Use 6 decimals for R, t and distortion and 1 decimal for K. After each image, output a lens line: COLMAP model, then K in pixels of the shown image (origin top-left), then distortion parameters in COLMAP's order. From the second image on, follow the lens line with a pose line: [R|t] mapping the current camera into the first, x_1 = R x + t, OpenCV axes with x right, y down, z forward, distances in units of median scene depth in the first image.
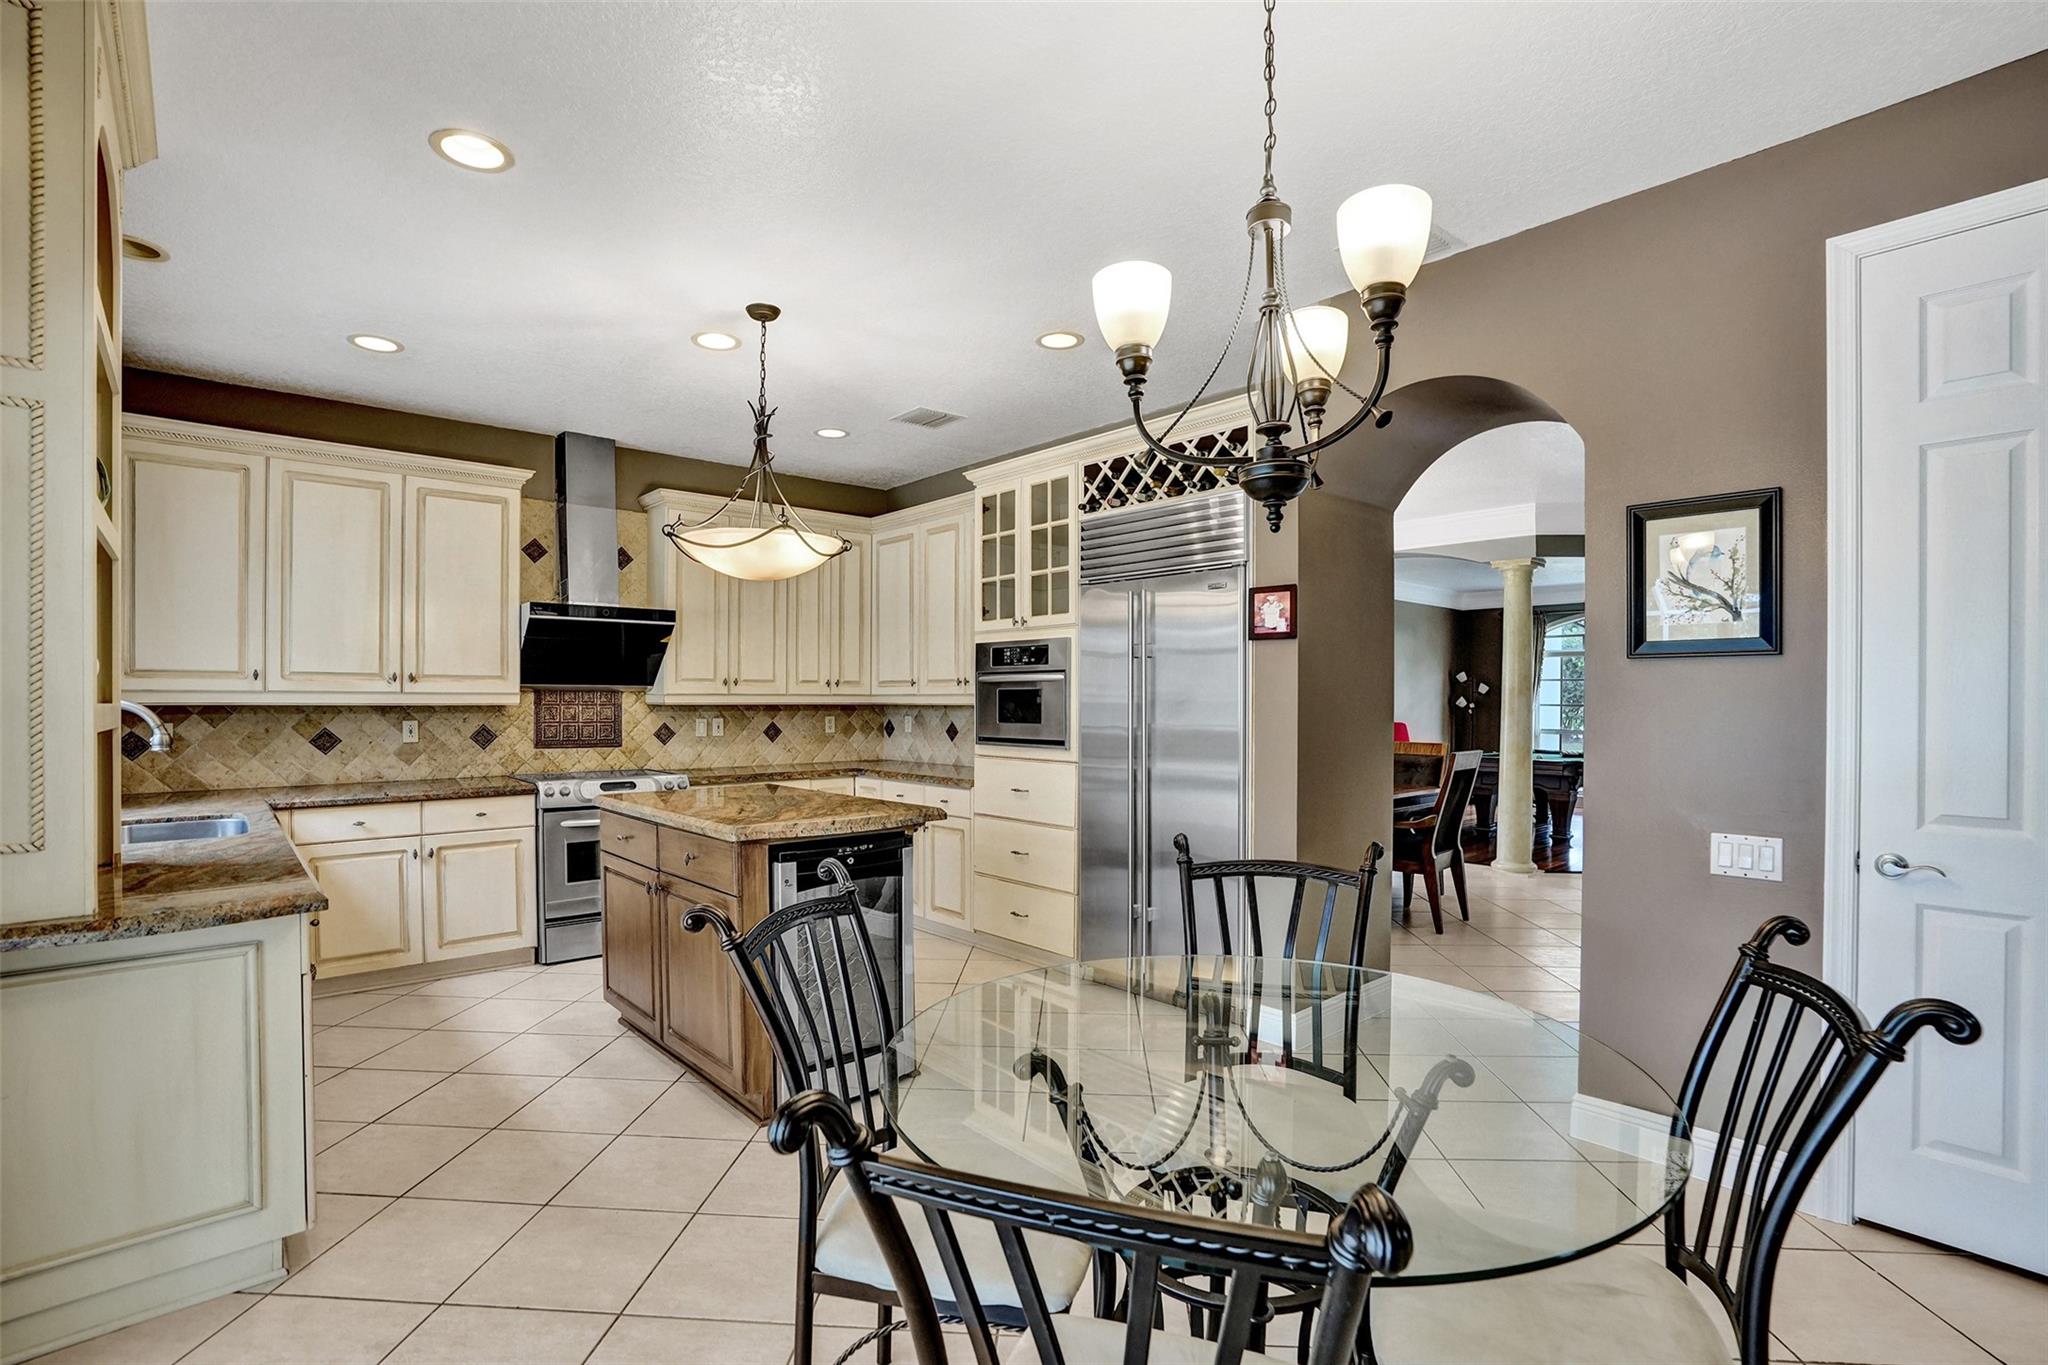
lens RADIAL K [[951.6, 0, 1000.7], [0, 951.6, 705.2], [0, 0, 1]] dist [-0.068998, 0.030361]
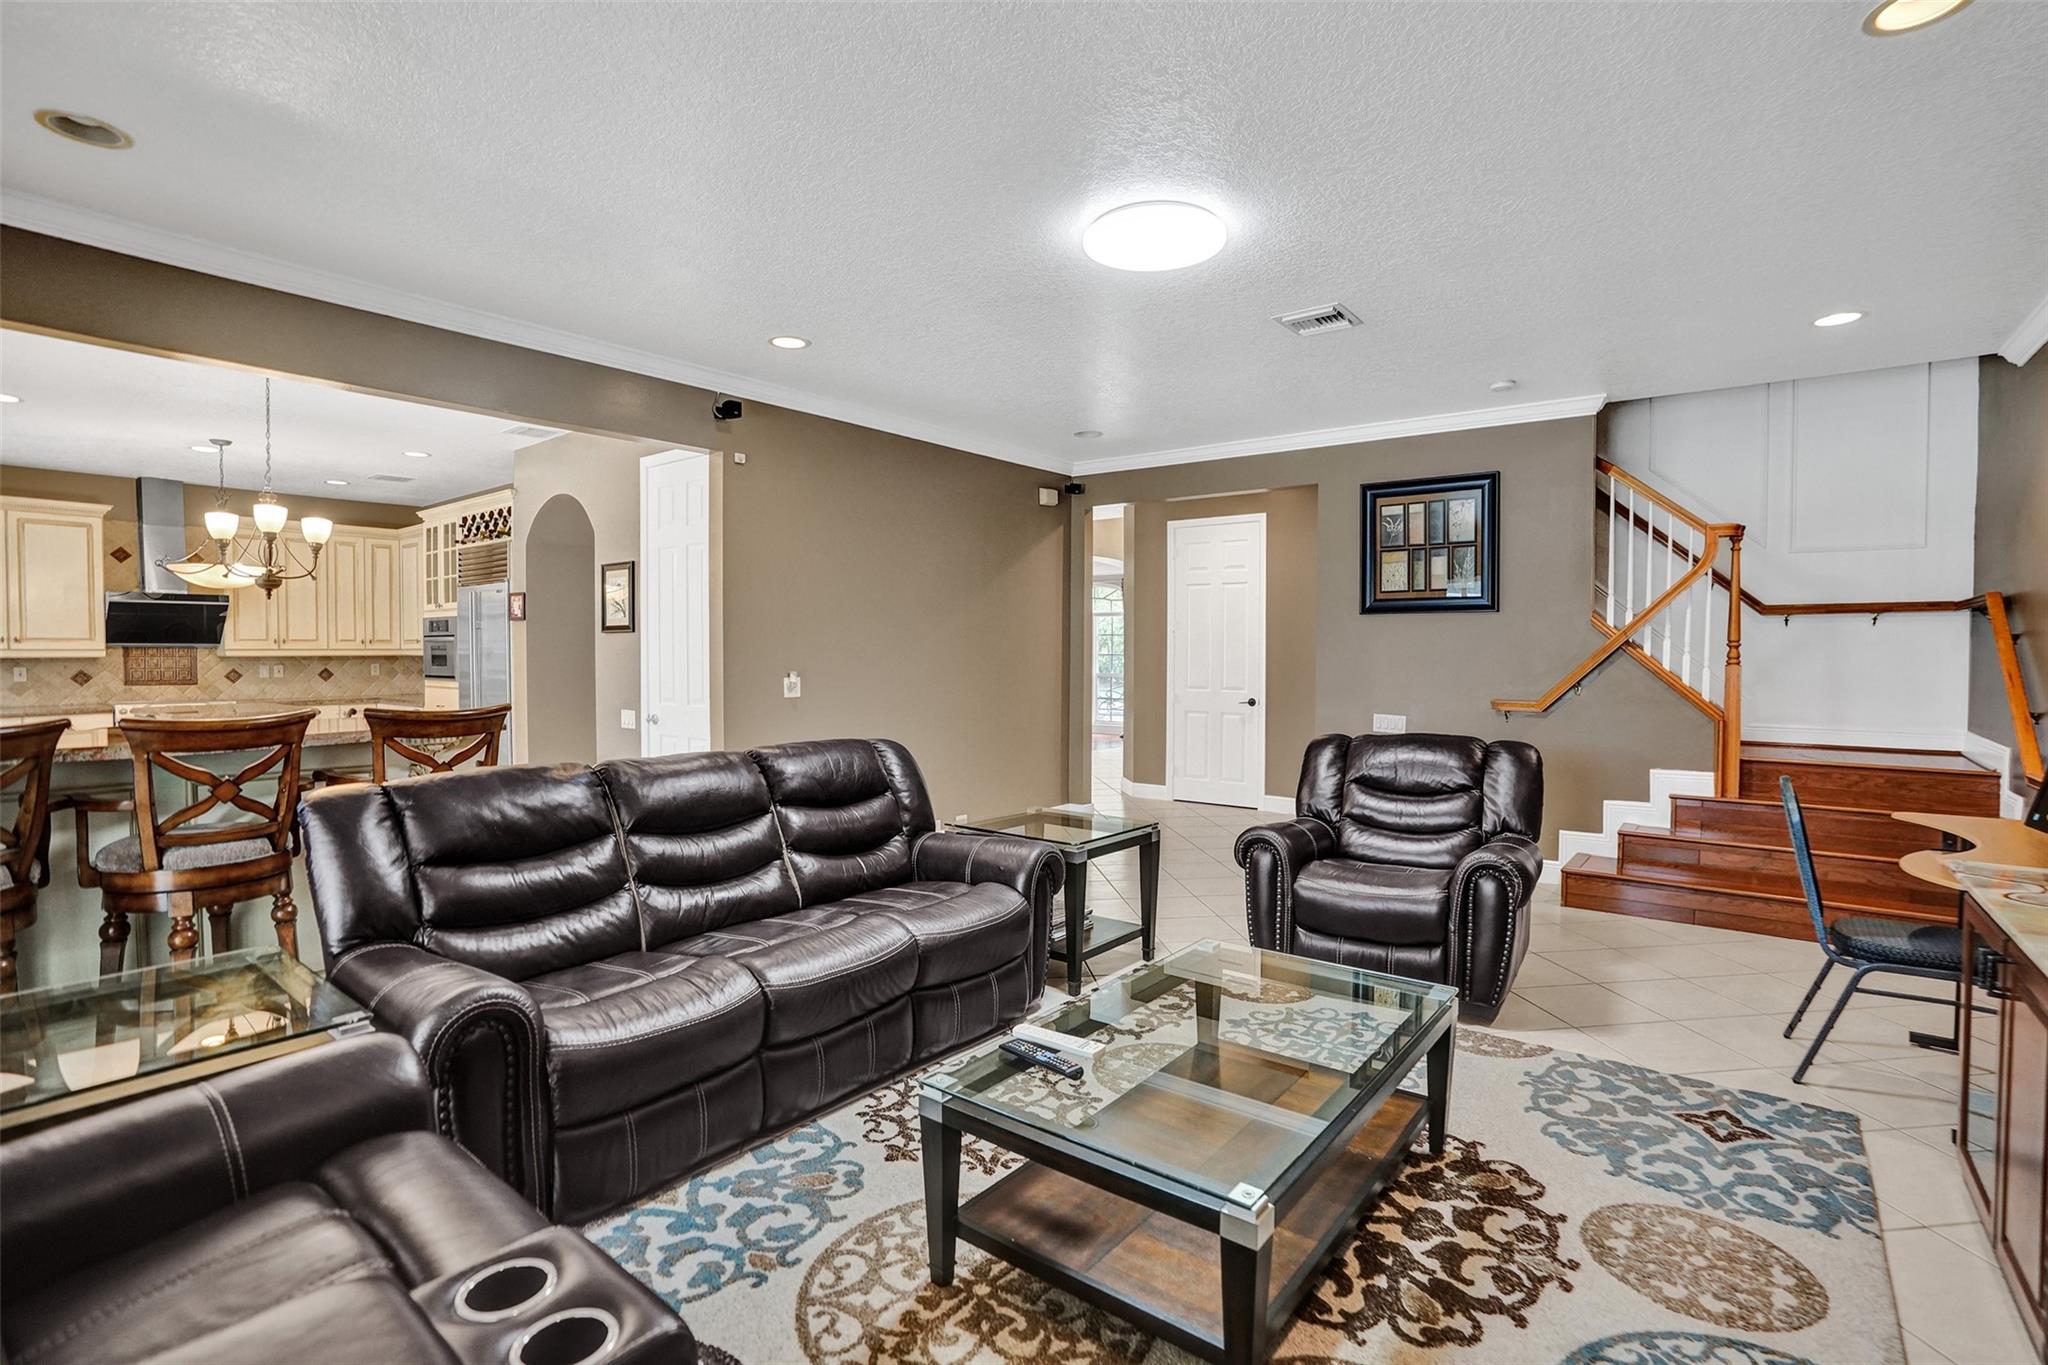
lens RADIAL K [[982.9, 0, 1034.4], [0, 982.9, 681.6], [0, 0, 1]] dist [-0.074193, 0.034717]
pose [[0.981335, -0.008844, 0.192100, 0.679477], [0.003721, 0.999628, 0.027013, 0.003871], [-0.192268, -0.025794, 0.981003, -0.815334]]
